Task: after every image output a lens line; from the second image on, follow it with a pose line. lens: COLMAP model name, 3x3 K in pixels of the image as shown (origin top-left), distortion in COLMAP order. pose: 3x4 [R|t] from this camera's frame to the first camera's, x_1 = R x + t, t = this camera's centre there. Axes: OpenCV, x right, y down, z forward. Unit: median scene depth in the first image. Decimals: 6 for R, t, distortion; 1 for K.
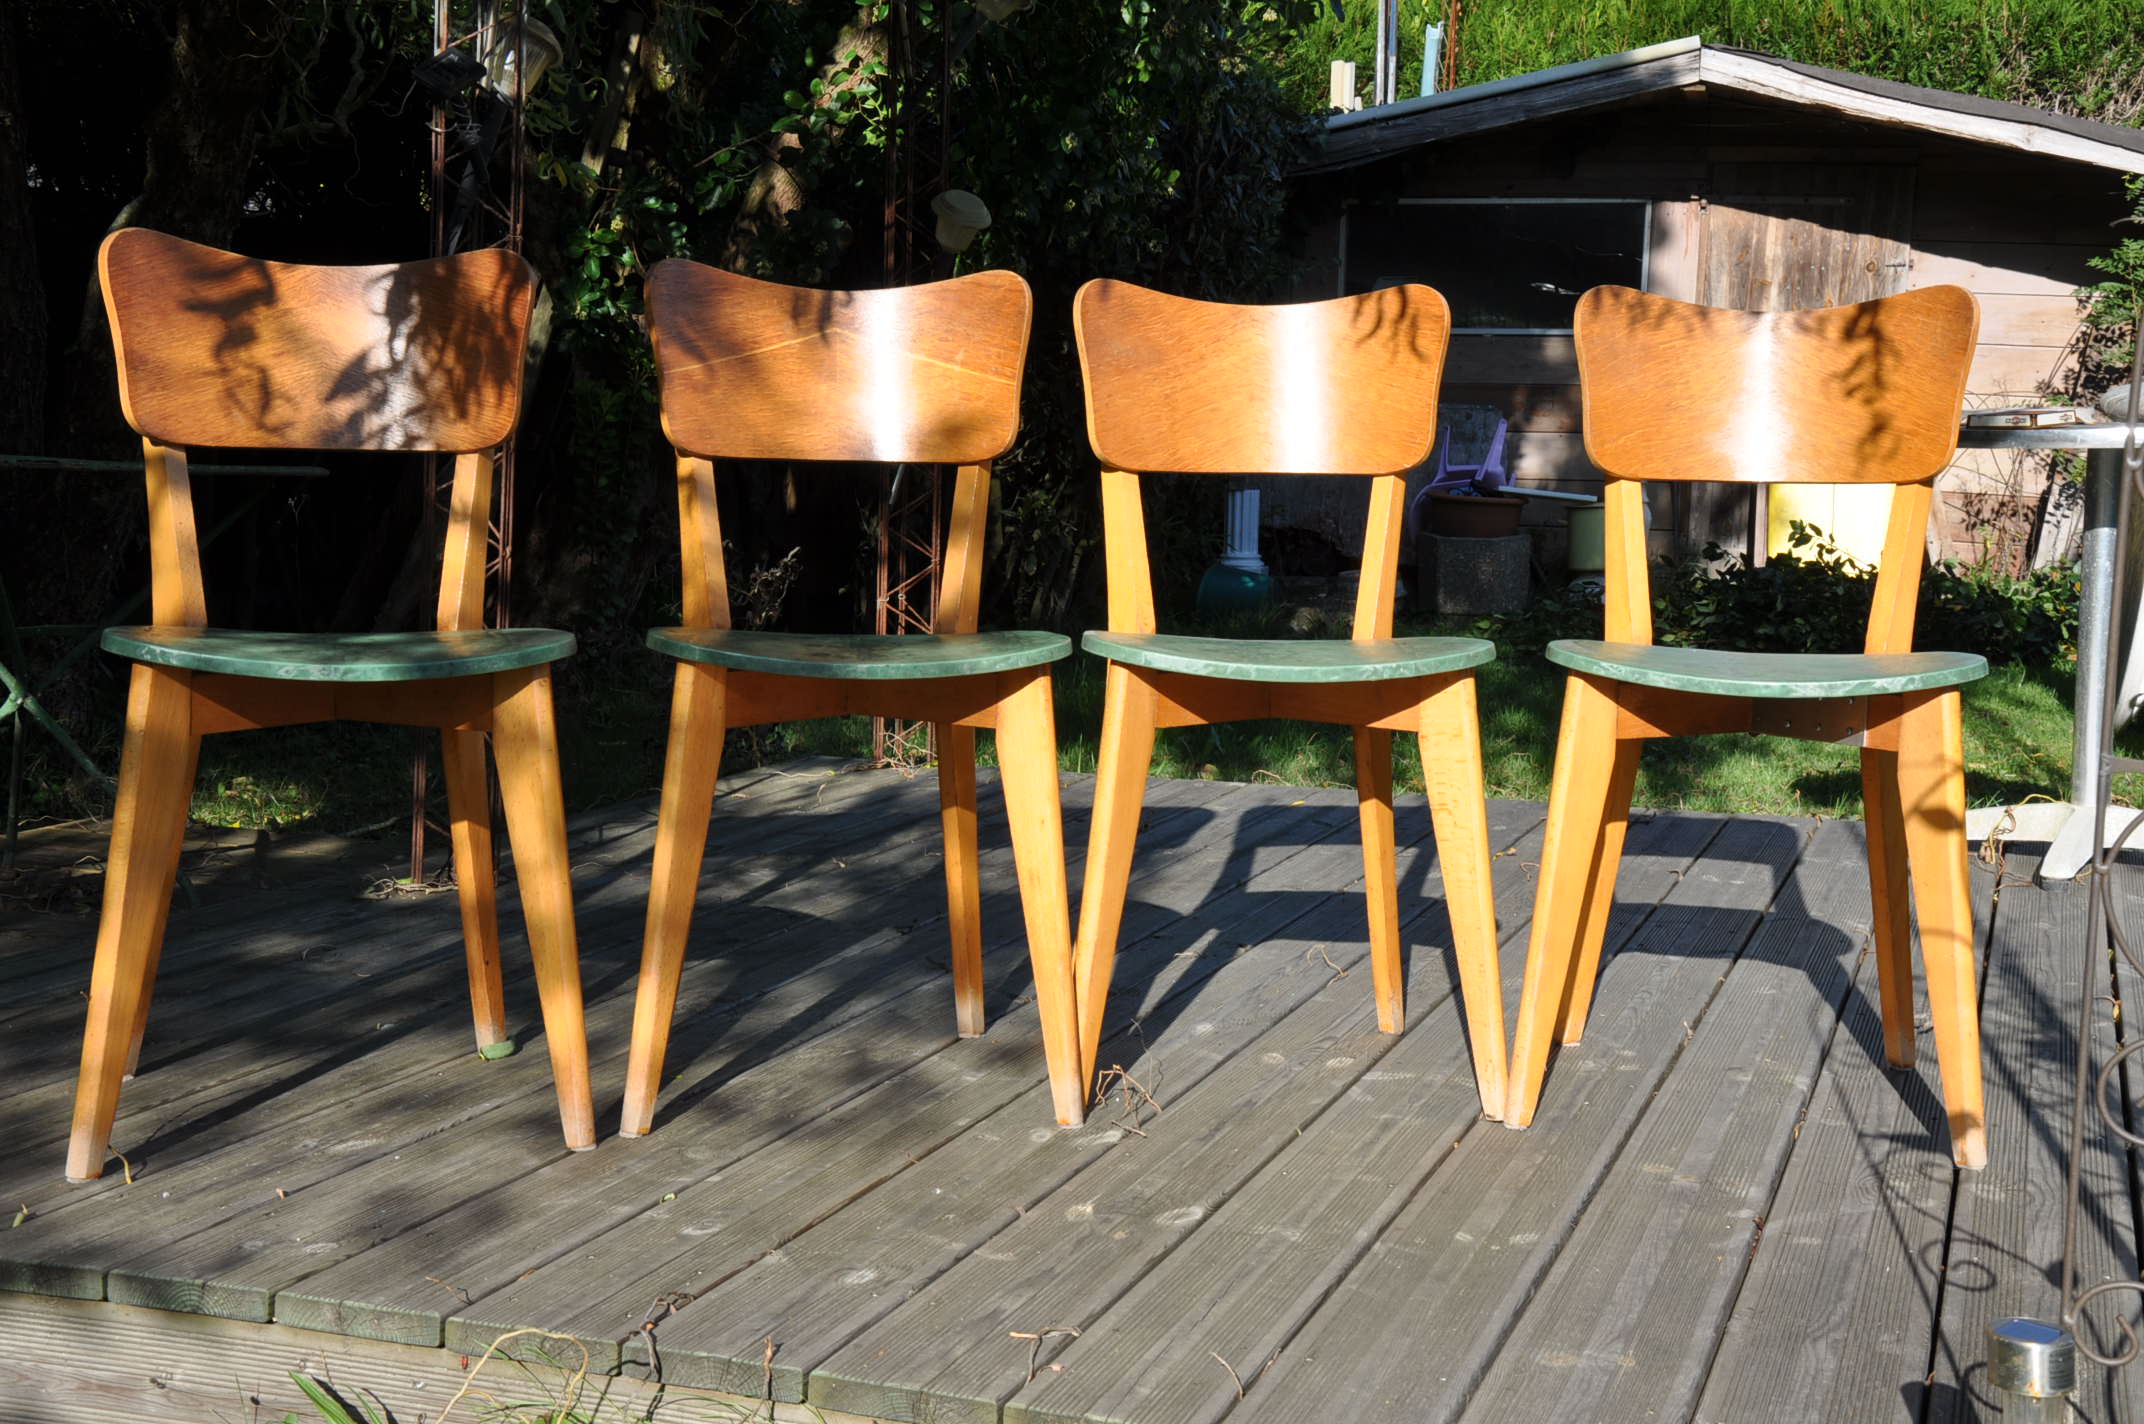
lens RADIAL K [[2673.6, 0, 1072.0], [0, 2673.6, 712.0], [0, 0, 1]] dist [0.063699, 0.377873]
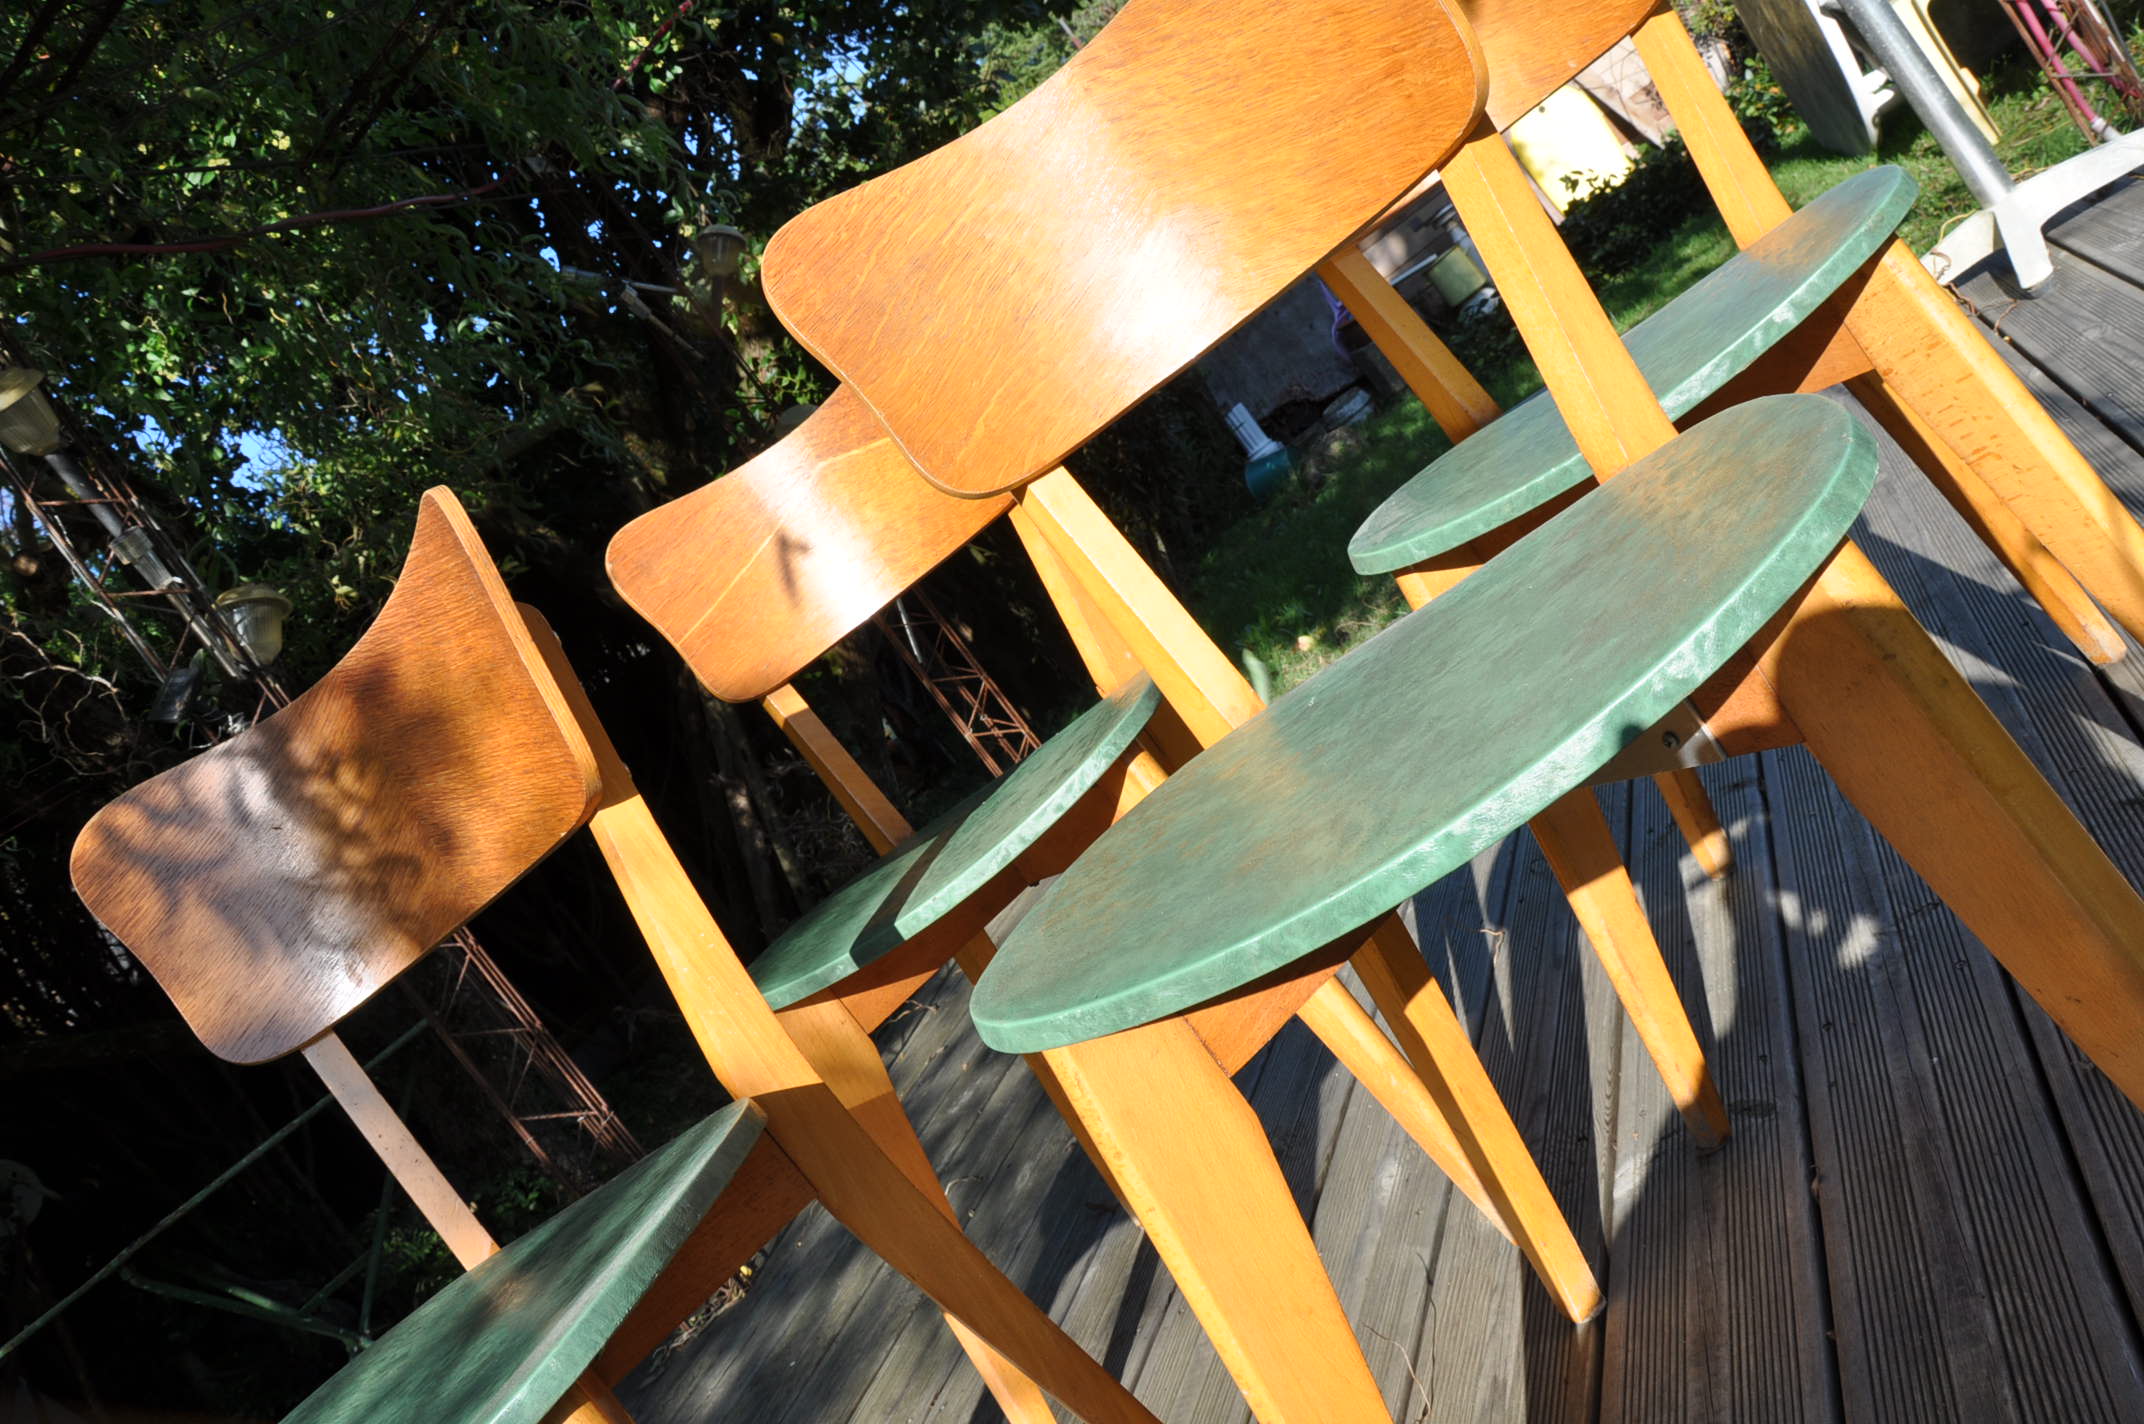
lens RADIAL K [[1757.7, 0, 1072.0], [0, 1757.7, 712.0], [0, 0, 1]] dist [-0.202039, 0.182997]
pose [[0.778240, -0.614176, -0.130886, 0.043353], [0.618813, 0.785511, -0.006548, -0.011205], [0.106834, -0.075898, 0.991376, 0.181041]]
